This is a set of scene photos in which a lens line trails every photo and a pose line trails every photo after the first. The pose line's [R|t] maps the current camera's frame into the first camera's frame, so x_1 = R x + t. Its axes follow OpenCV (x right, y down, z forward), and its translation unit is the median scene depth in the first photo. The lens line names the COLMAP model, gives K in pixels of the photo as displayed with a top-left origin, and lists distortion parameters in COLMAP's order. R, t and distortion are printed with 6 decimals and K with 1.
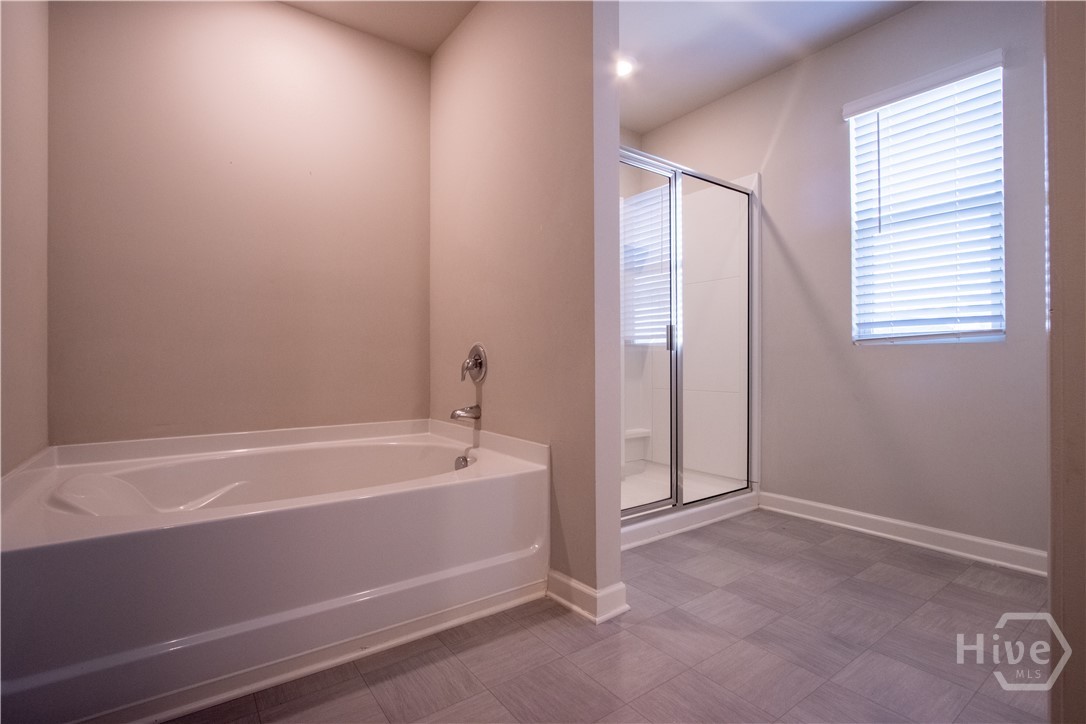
lens RADIAL K [[508.6, 0, 543.0], [0, 508.6, 362.0], [0, 0, 1]] dist [-0.002411, -0.000095]
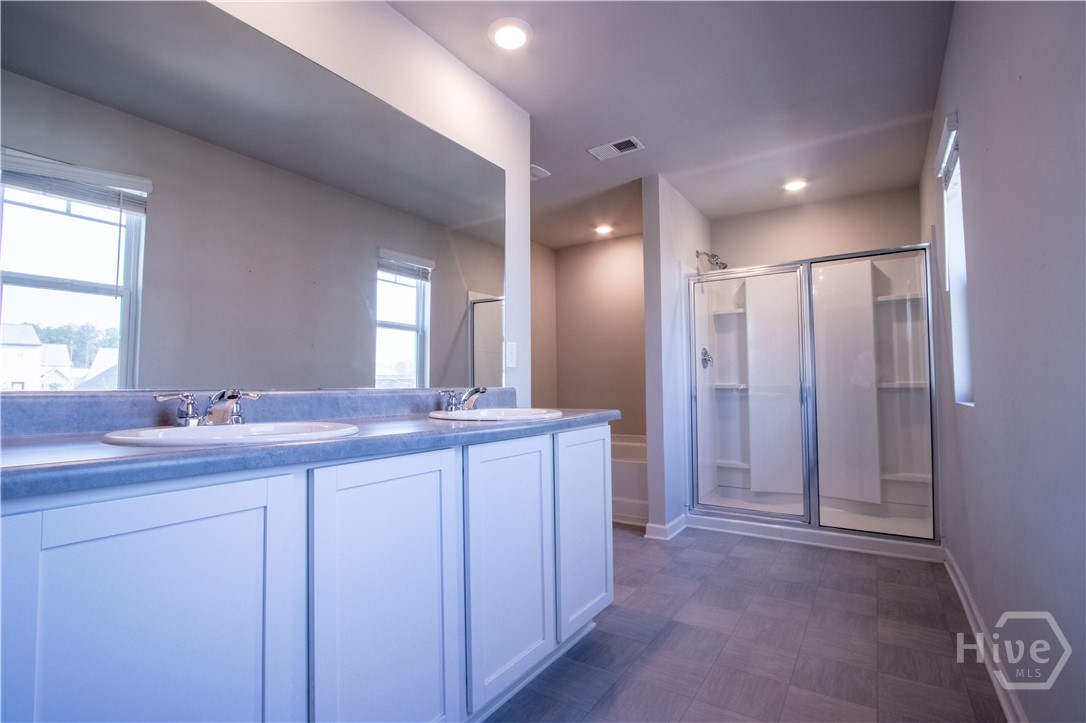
lens RADIAL K [[508.6, 0, 543.0], [0, 508.6, 361.5], [0, 0, 1]] dist [-0.002411, -0.000095]
pose [[0.348592, -0.044416, -0.936222, 1.668292], [0.002279, 0.998914, -0.046541, -0.087428], [0.937272, 0.014091, 0.348315, -0.099012]]
